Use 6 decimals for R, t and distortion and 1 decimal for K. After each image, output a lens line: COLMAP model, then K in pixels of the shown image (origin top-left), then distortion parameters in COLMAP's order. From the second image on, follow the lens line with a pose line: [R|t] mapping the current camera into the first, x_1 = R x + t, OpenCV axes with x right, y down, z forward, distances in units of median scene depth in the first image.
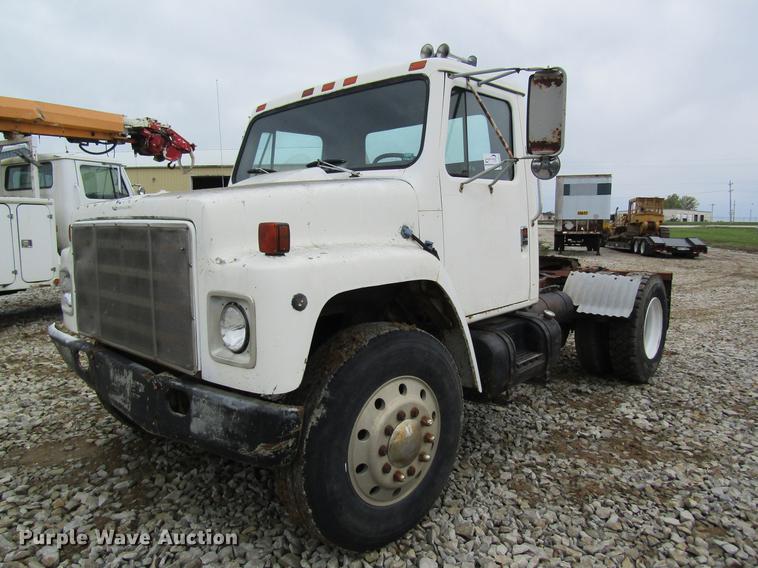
lens RADIAL K [[548.4, 0, 379.0], [0, 548.4, 284.0], [0, 0, 1]] dist [-0.009000, -0.000981]
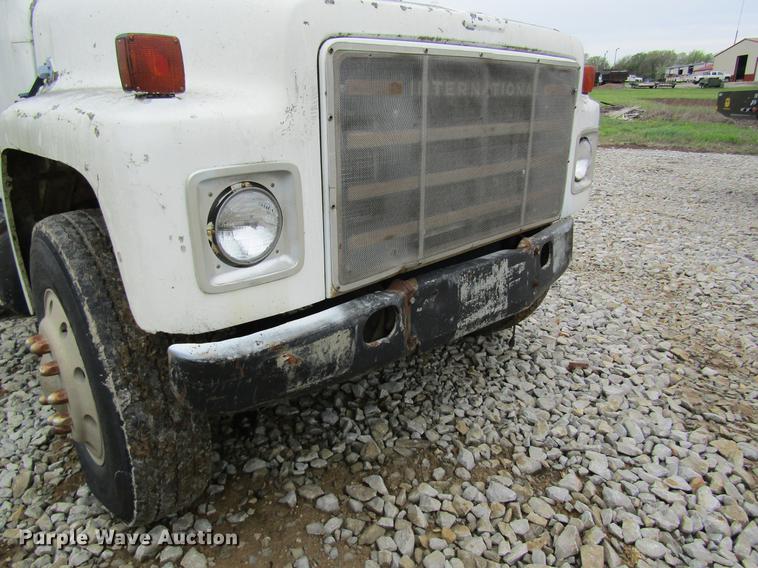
lens RADIAL K [[536.9, 0, 379.0], [0, 536.9, 284.0], [0, 0, 1]] dist [-0.009614, -0.000090]
pose [[0.026800, -0.341063, 0.939658, -1.202725], [0.103416, 0.935898, 0.336748, -0.085628], [-0.994277, 0.088151, 0.060353, 1.148815]]
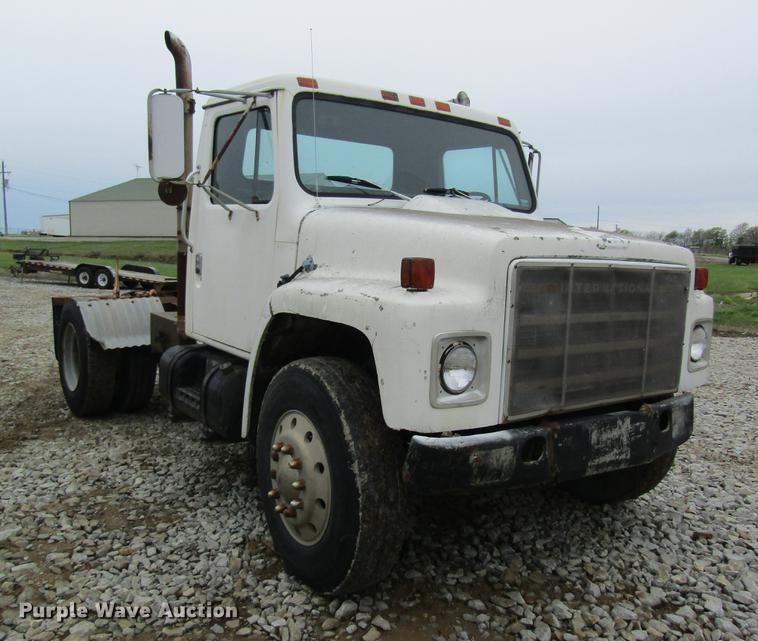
lens RADIAL K [[678.1, 0, 391.6], [0, 678.1, 333.8], [0, 0, 1]] dist [-0.000935, 0.019838]
pose [[0.156359, -0.113102, 0.981203, -1.706285], [0.063703, 0.992508, 0.104254, -0.142477], [-0.985644, 0.046204, 0.162392, 1.225763]]
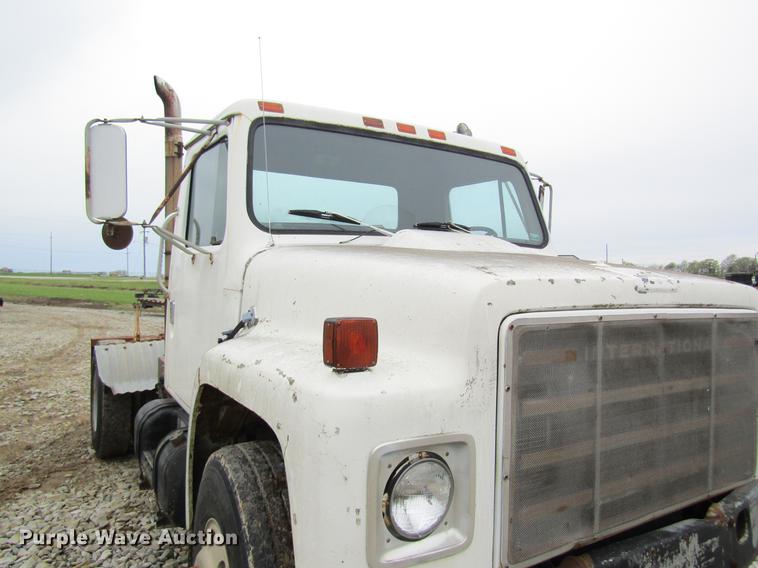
lens RADIAL K [[537.7, 0, 381.7], [0, 537.7, 285.7], [0, 0, 1]] dist [-0.002528, 0.000548]
pose [[0.260081, 0.000166, 0.965587, -1.200988], [0.081786, 0.996403, -0.022201, -0.162506], [-0.962117, 0.084745, 0.259132, 1.185469]]
